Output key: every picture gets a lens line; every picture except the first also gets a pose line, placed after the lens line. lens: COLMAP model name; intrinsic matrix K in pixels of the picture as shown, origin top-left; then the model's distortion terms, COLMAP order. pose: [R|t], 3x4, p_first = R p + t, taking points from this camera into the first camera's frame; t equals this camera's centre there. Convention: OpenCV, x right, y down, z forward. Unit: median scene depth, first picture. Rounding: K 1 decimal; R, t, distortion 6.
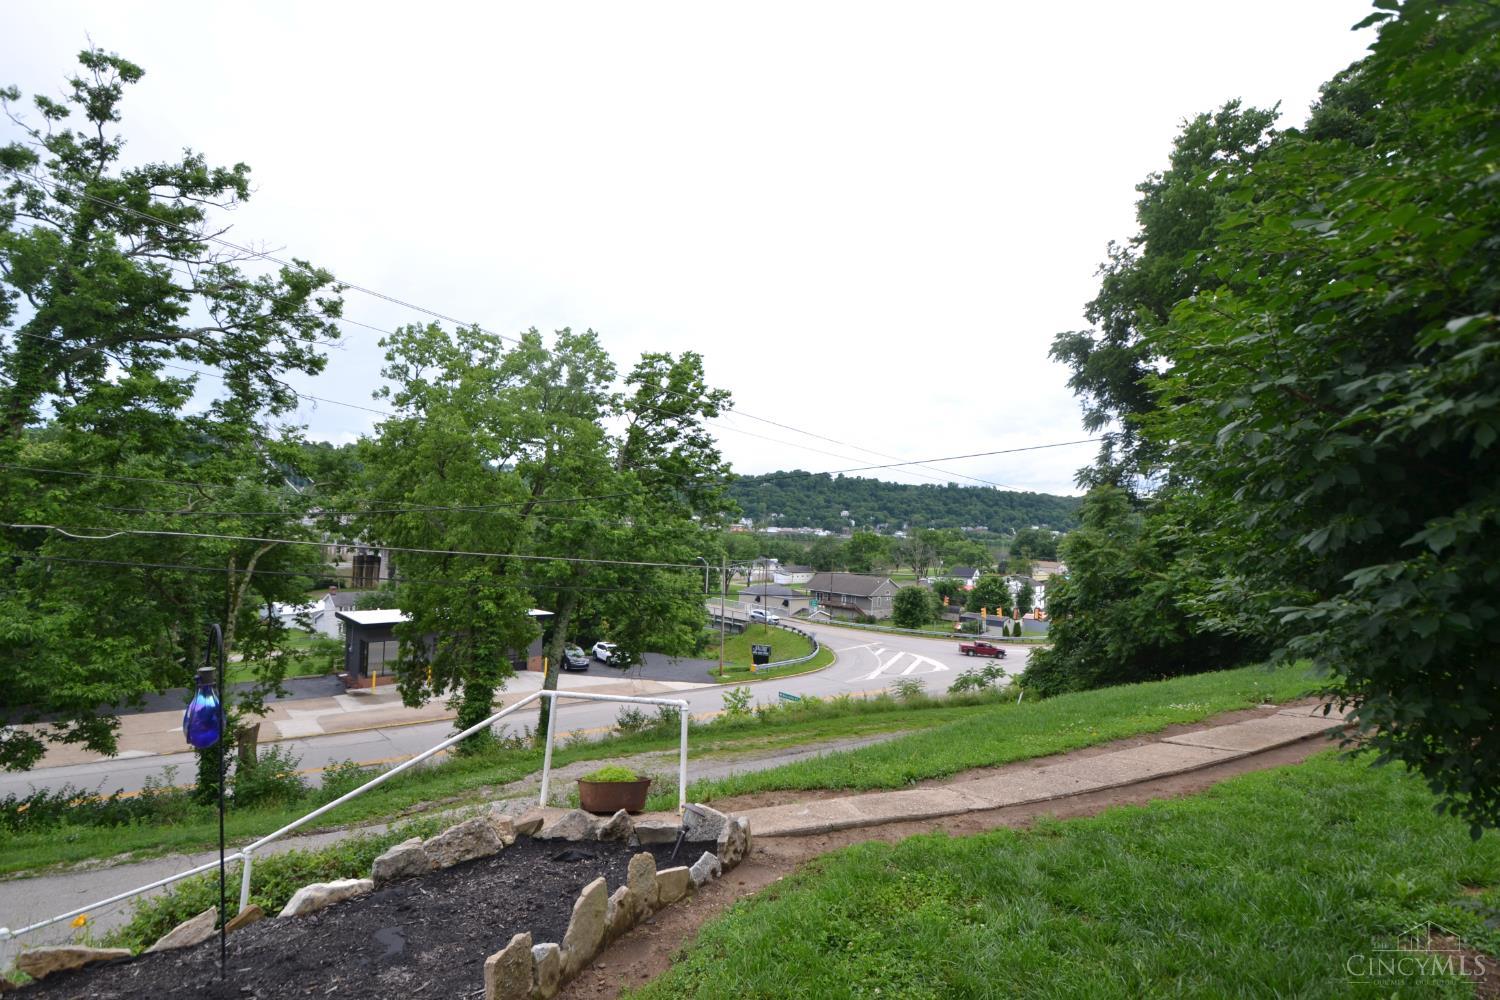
lens RADIAL K [[695.7, 0, 756.7], [0, 695.7, 494.8], [0, 0, 1]] dist [-0.003522, -0.010135]
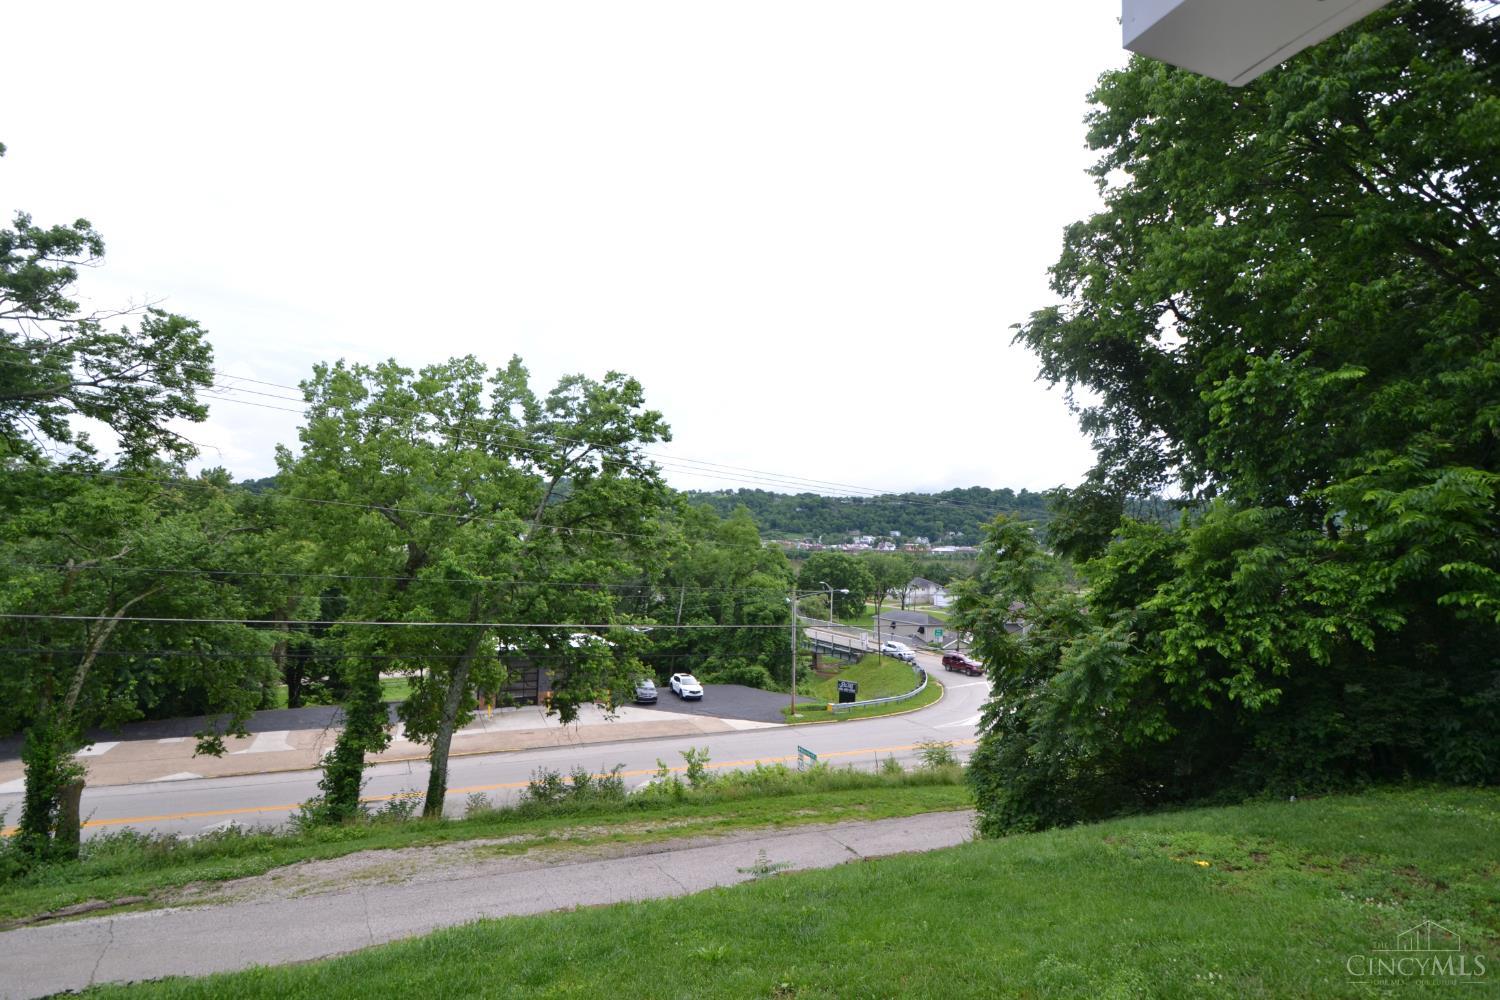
lens RADIAL K [[695.7, 0, 752.9], [0, 695.7, 501.2], [0, 0, 1]] dist [-0.003522, -0.010135]
pose [[0.971341, -0.027693, -0.236070, 0.302198], [0.022933, 0.999475, -0.022888, -0.014561], [0.236580, 0.016819, 0.971466, 0.183837]]
